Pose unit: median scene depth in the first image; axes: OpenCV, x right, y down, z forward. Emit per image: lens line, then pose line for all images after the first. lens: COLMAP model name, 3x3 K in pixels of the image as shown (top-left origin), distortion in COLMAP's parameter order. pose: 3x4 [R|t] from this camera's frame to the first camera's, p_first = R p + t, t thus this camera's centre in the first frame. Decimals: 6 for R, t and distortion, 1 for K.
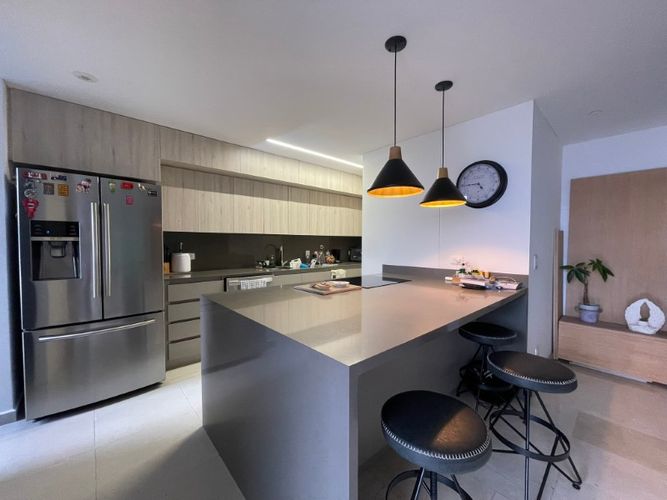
lens RADIAL K [[268.0, 0, 332.9], [0, 268.0, 250.6], [0, 0, 1]] dist [-0.000698, -0.000114]
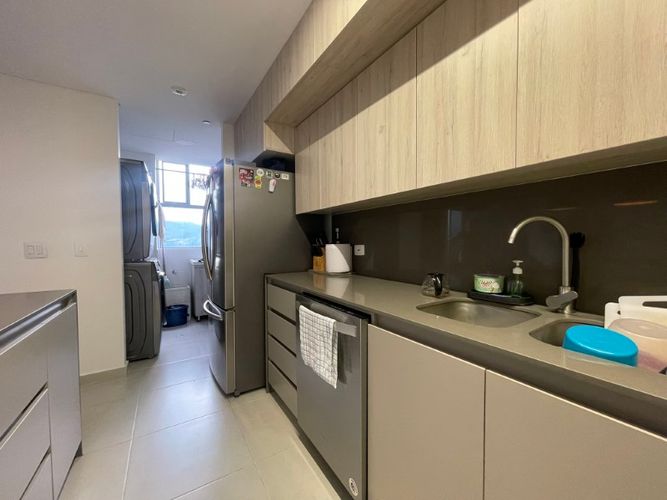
lens RADIAL K [[268.0, 0, 332.7], [0, 268.0, 249.7], [0, 0, 1]] dist [-0.000698, -0.000114]
pose [[-0.178059, 0.031717, -0.983508, 0.082088], [-0.019319, 0.999175, 0.035720, 0.000562], [0.983830, 0.025361, -0.177300, 1.011176]]
